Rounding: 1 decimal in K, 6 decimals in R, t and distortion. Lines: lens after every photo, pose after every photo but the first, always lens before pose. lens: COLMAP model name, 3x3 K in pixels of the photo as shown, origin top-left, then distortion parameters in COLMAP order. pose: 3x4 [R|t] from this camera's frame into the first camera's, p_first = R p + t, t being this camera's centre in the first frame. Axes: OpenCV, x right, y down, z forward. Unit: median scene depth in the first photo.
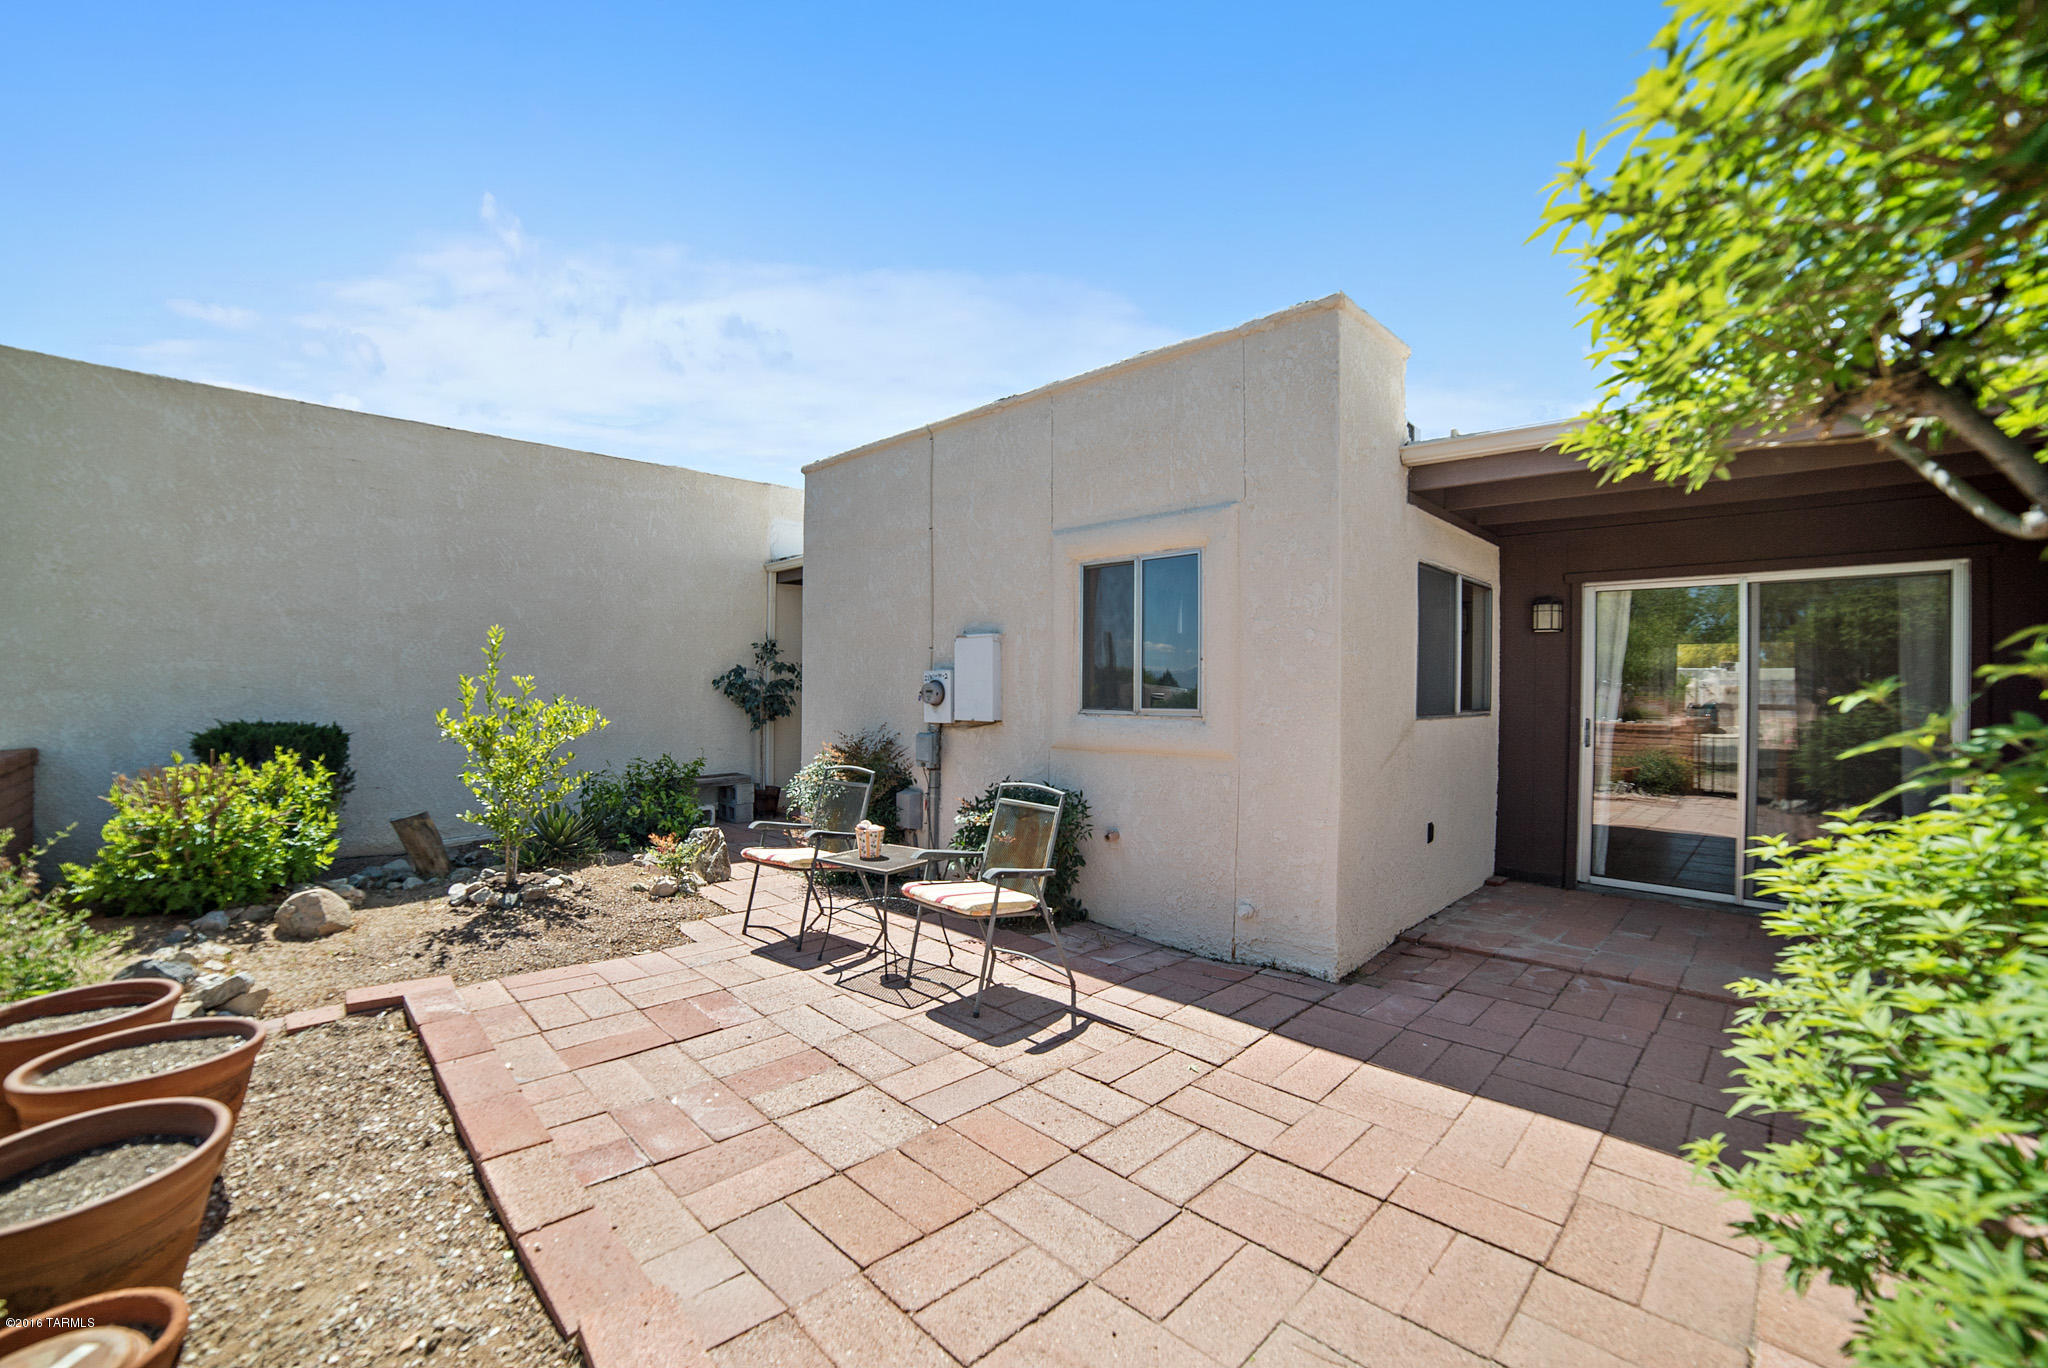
lens RADIAL K [[852.9, 0, 988.3], [0, 852.9, 678.3], [0, 0, 1]] dist [-0.092263, 0.029023]
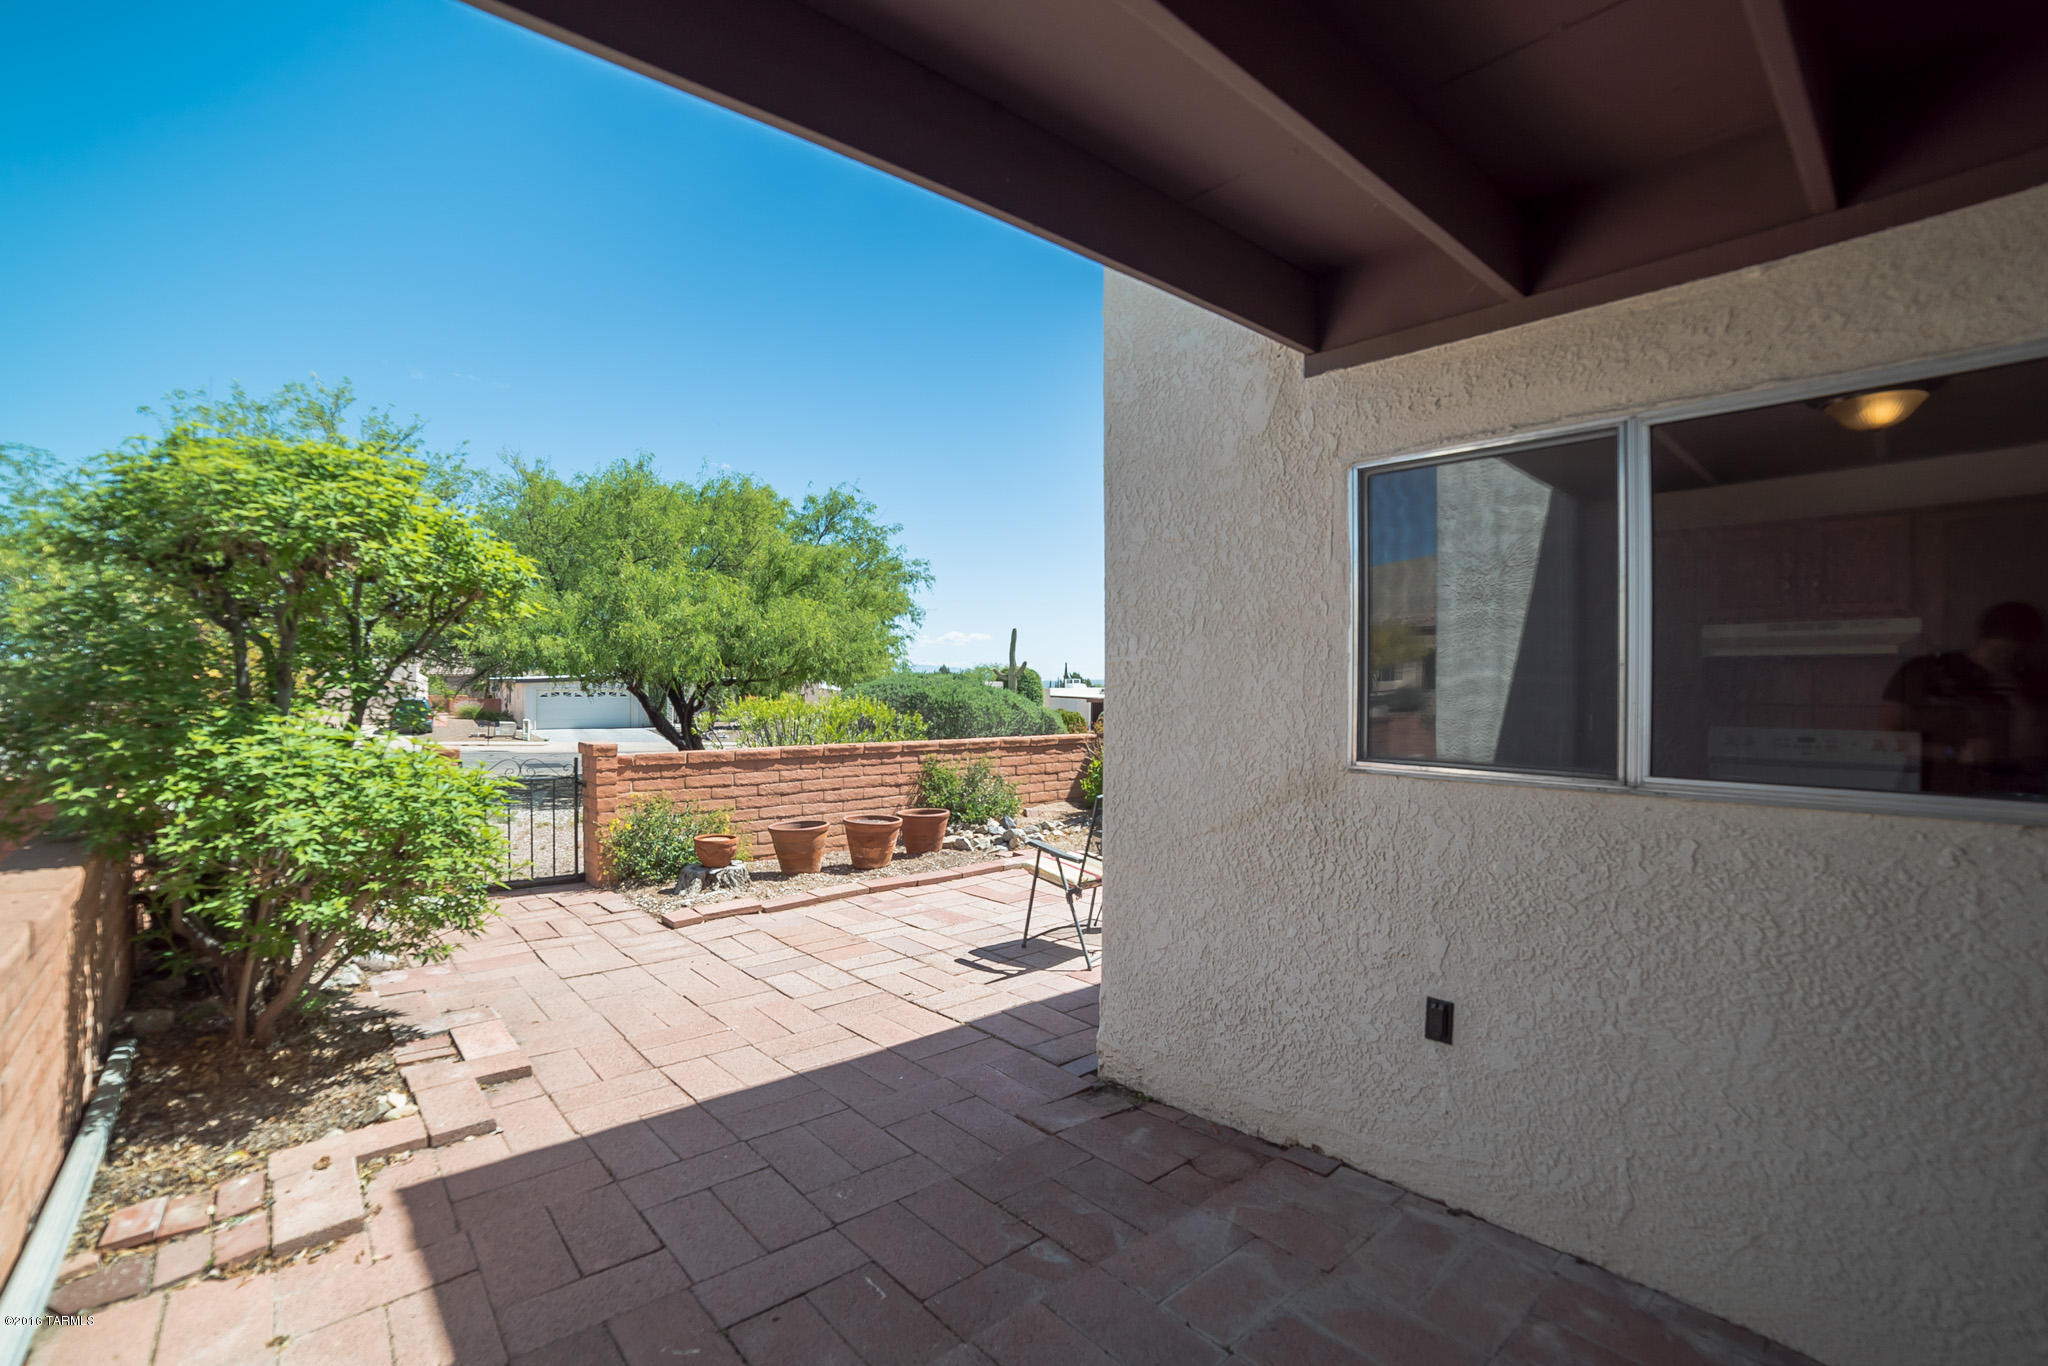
lens RADIAL K [[852.9, 0, 988.3], [0, 852.9, 677.3], [0, 0, 1]] dist [-0.092263, 0.029023]
pose [[-0.053558, -0.020379, -0.998357, 1.305877], [0.001785, 0.999788, -0.020504, 0.006125], [0.998563, -0.002880, -0.053511, 1.007843]]
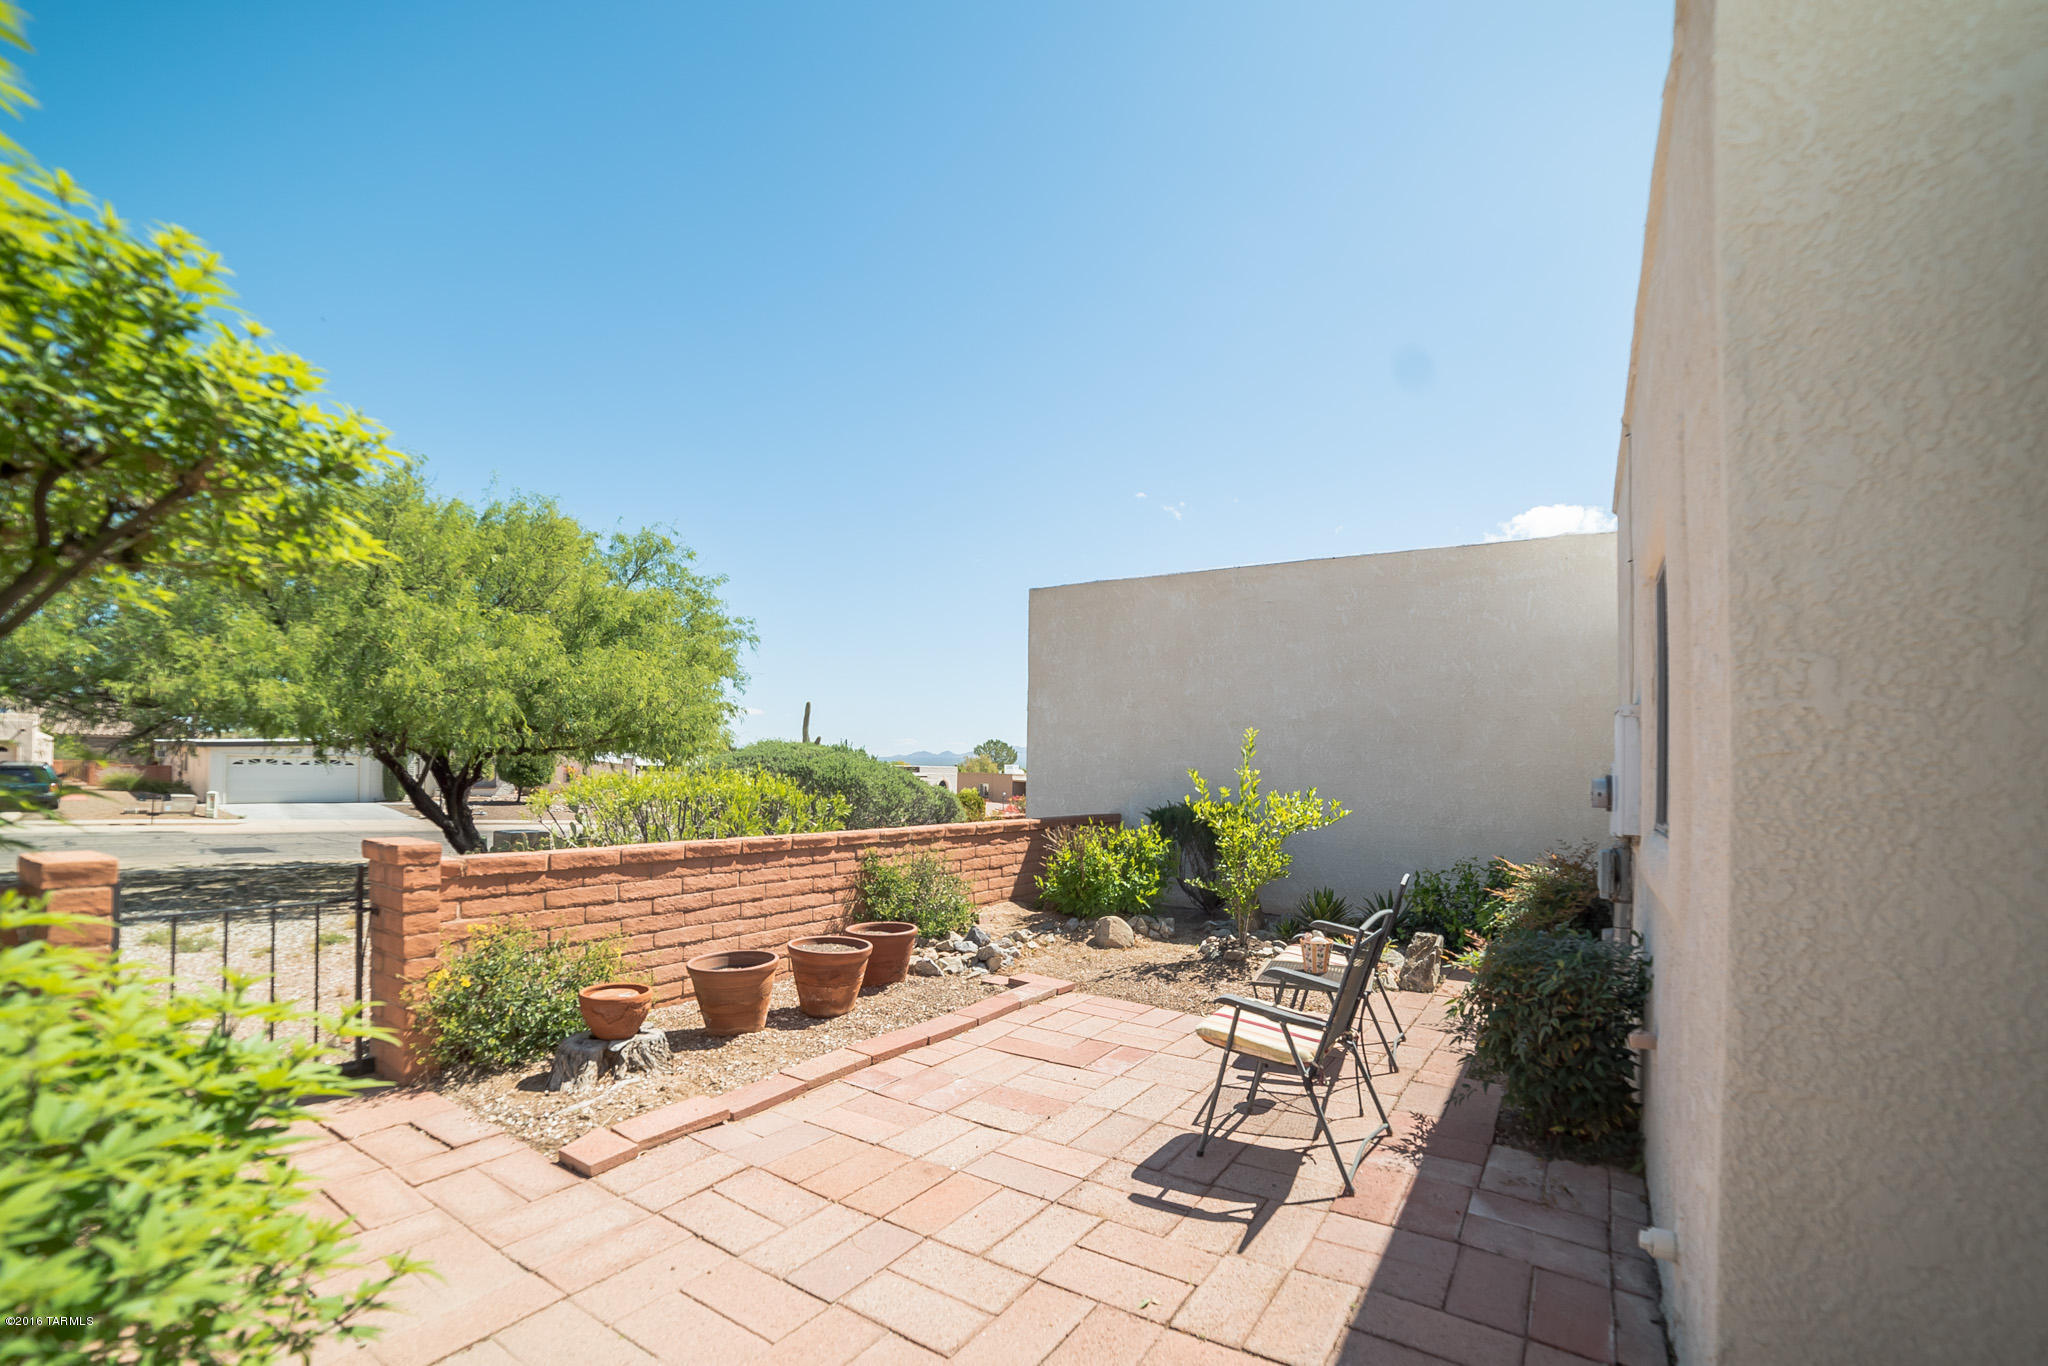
lens RADIAL K [[853.8, 0, 1028.1], [0, 853.8, 762.7], [0, 0, 1]] dist [-0.107624, 0.035093]
pose [[0.239508, -0.010886, -0.970833, 0.768765], [-0.012211, 0.999824, -0.014224, 0.012579], [0.970818, 0.015261, 0.239333, 0.612429]]
